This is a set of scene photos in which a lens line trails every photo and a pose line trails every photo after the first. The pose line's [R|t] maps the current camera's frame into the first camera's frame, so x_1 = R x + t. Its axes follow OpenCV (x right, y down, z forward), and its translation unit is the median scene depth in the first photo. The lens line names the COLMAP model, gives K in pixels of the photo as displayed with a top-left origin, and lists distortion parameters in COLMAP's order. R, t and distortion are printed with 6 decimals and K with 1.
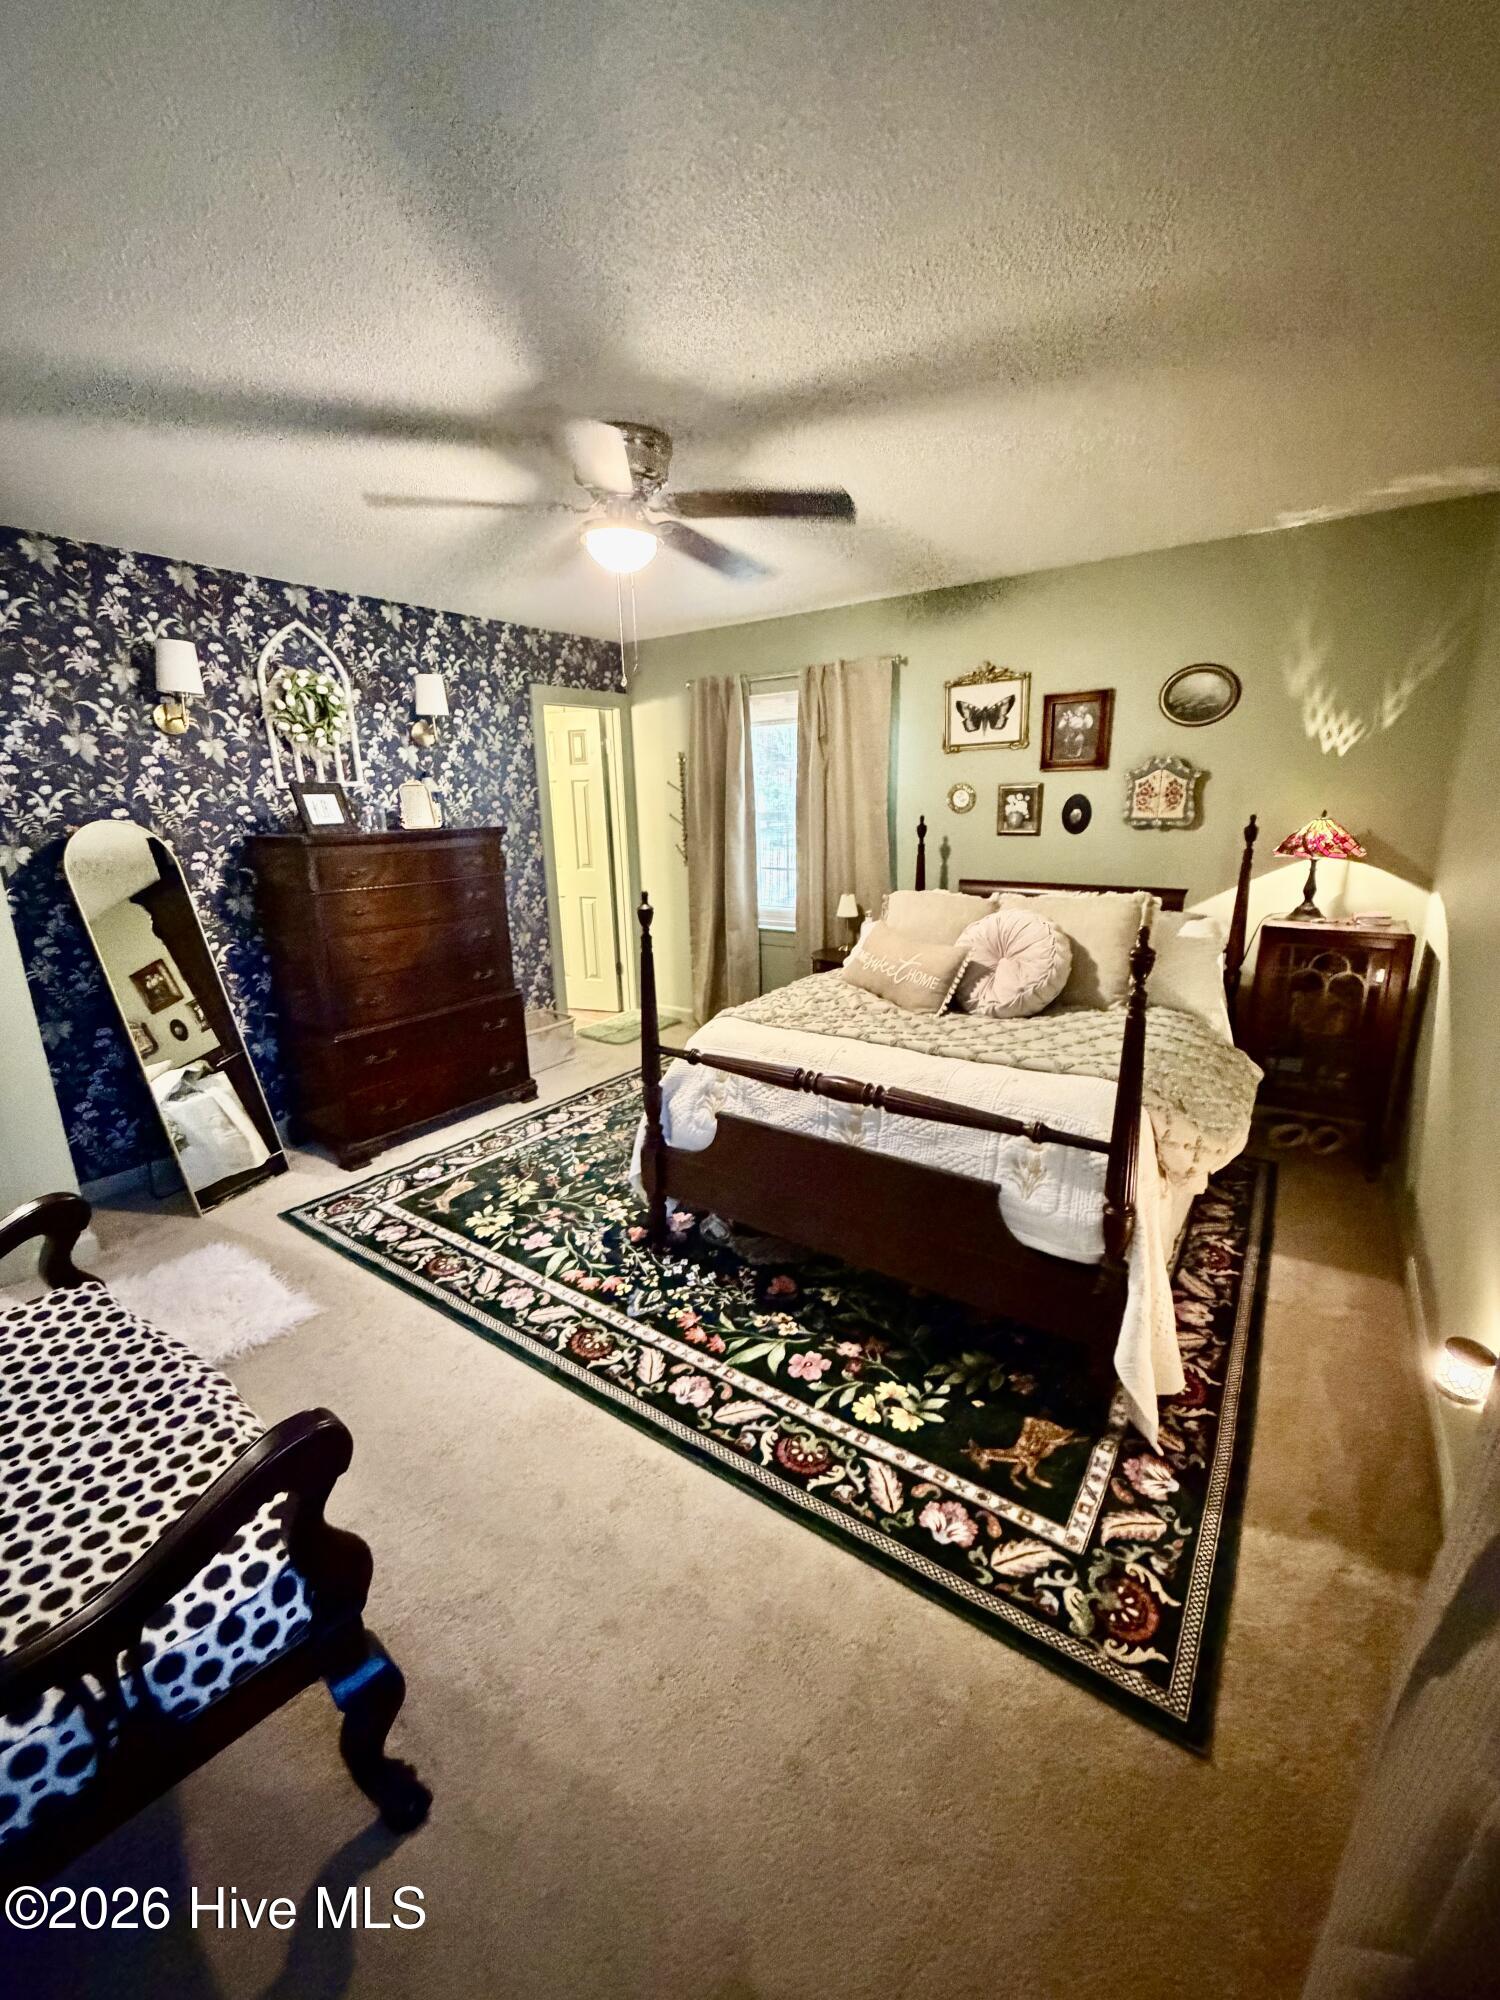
lens RADIAL K [[823.7, 0, 740.7], [0, 823.7, 974.1], [0, 0, 1]] dist [-0.003972, -0.000390]
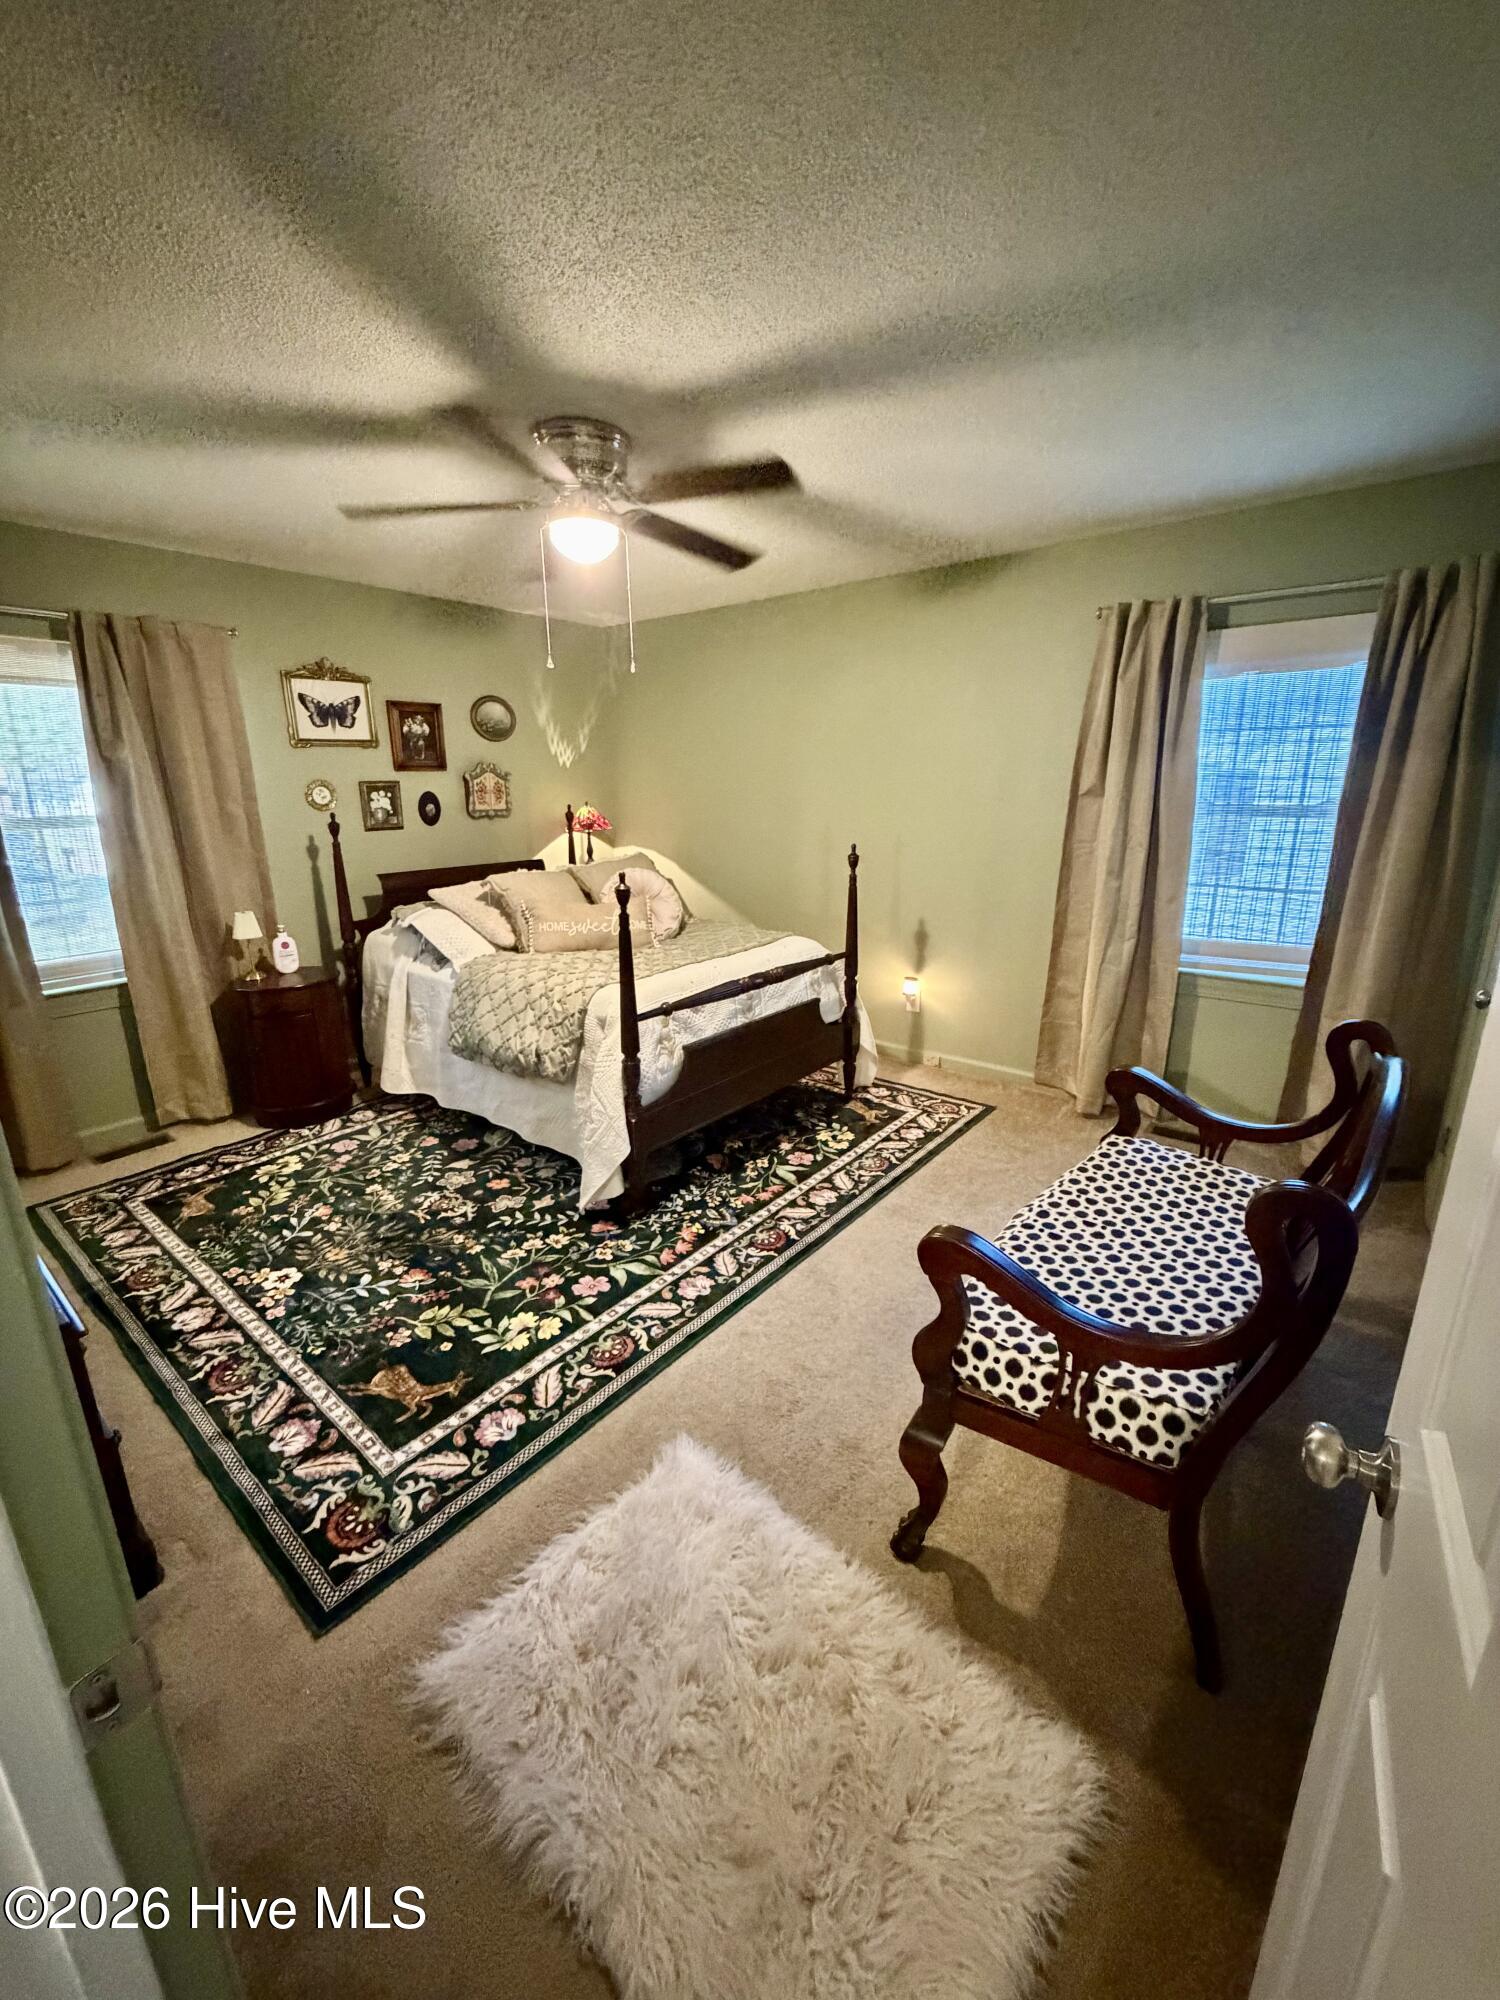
lens RADIAL K [[790.7, 0, 750.0], [0, 790.7, 1000.0], [0, 0, 1]] dist [-0.004974, -0.000836]
pose [[0.048417, -0.259860, 0.964432, -0.927784], [0.200839, 0.948376, 0.245451, -0.151332], [-0.978427, 0.181811, 0.098108, 0.619405]]
